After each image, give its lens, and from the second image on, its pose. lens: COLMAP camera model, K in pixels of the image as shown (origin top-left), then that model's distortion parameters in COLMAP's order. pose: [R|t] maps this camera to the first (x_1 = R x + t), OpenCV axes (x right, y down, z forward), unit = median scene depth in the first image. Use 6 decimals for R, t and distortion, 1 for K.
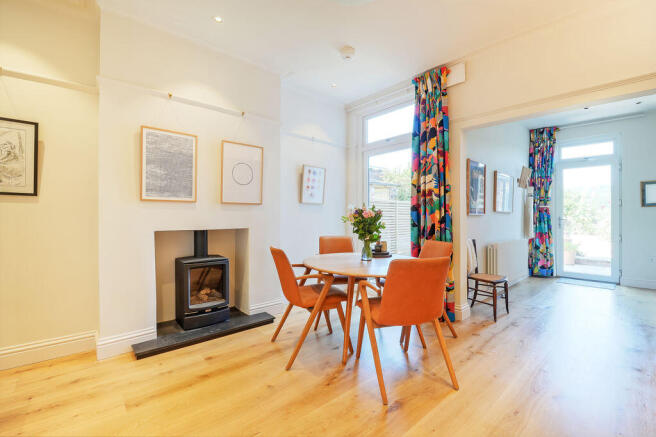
lens RADIAL K [[291.6, 0, 328.0], [0, 291.6, 218.5], [0, 0, 1]] dist [-0.001702, -0.000317]
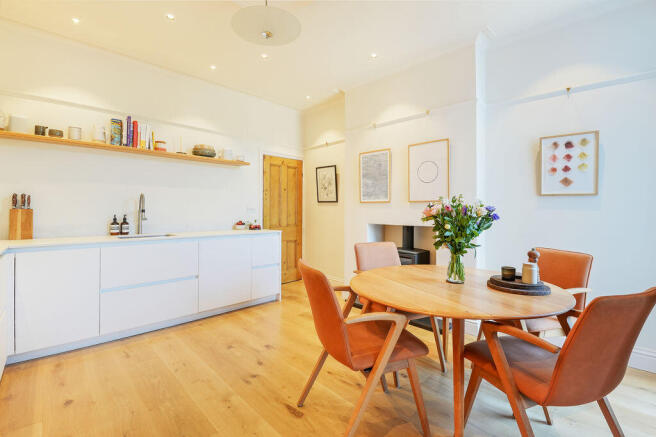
lens RADIAL K [[299.1, 0, 328.3], [0, 299.1, 204.6], [0, 0, 1]] dist [-0.001372, -0.000495]
pose [[0.032505, -0.022182, -0.999225, 0.638854], [-0.018478, 0.999569, -0.022791, -0.009550], [0.999301, 0.019204, 0.032081, 0.556872]]
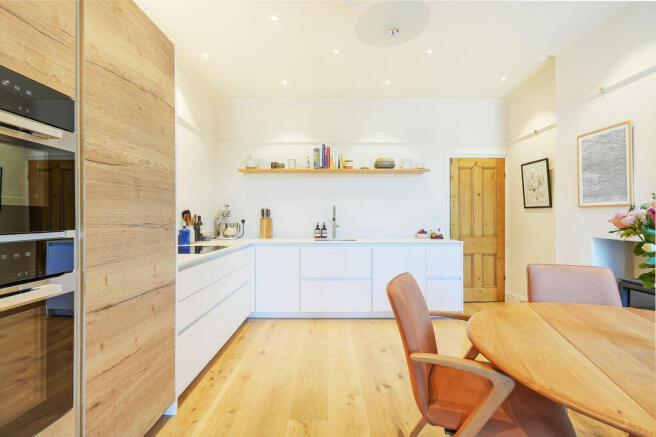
lens RADIAL K [[291.6, 0, 328.0], [0, 291.6, 218.5], [0, 0, 1]] dist [-0.001702, -0.000317]
pose [[-0.675058, -0.000452, -0.737764, 0.531297], [-0.011718, 0.999880, 0.010109, -0.015196], [0.737671, 0.015469, -0.674983, 0.738848]]
